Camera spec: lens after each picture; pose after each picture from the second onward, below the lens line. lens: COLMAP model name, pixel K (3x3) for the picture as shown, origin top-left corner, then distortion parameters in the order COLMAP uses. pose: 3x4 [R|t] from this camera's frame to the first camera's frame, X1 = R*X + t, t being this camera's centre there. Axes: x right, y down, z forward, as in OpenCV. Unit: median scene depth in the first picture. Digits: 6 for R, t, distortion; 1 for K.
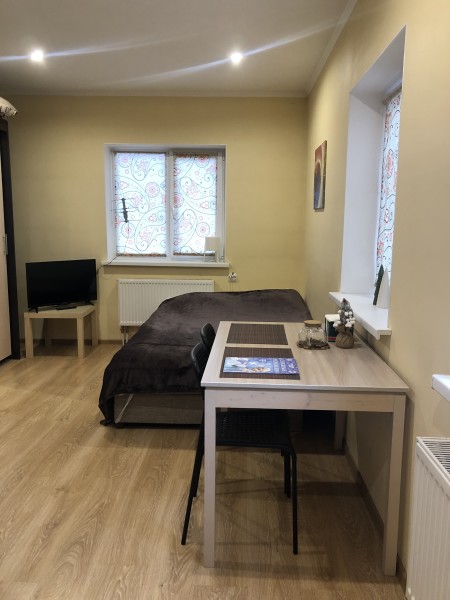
lens RADIAL K [[481.2, 0, 235.2], [0, 481.2, 296.5], [0, 0, 1]] dist [0.038525, -0.046349]
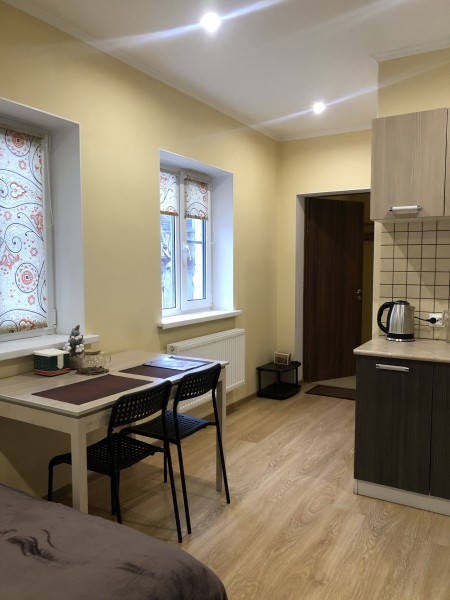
lens RADIAL K [[481.2, 0, 235.2], [0, 481.2, 296.5], [0, 0, 1]] dist [0.038525, -0.046349]
pose [[-0.875301, -0.046426, 0.481344, -0.691289], [0.060941, 0.976855, 0.205036, -0.289429], [-0.479723, 0.208802, -0.852213, 1.889726]]
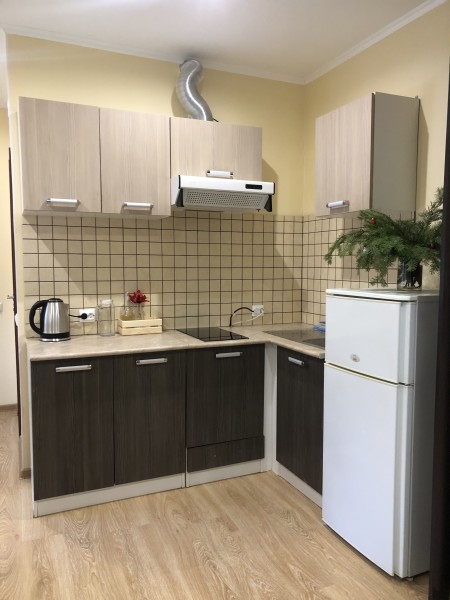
lens RADIAL K [[481.2, 0, 235.2], [0, 481.2, 296.5], [0, 0, 1]] dist [0.038525, -0.046349]
pose [[-0.904728, 0.015036, -0.425724, -0.320221], [-0.077928, 0.976671, 0.200103, -0.270242], [0.418801, 0.214215, -0.882450, 1.846443]]
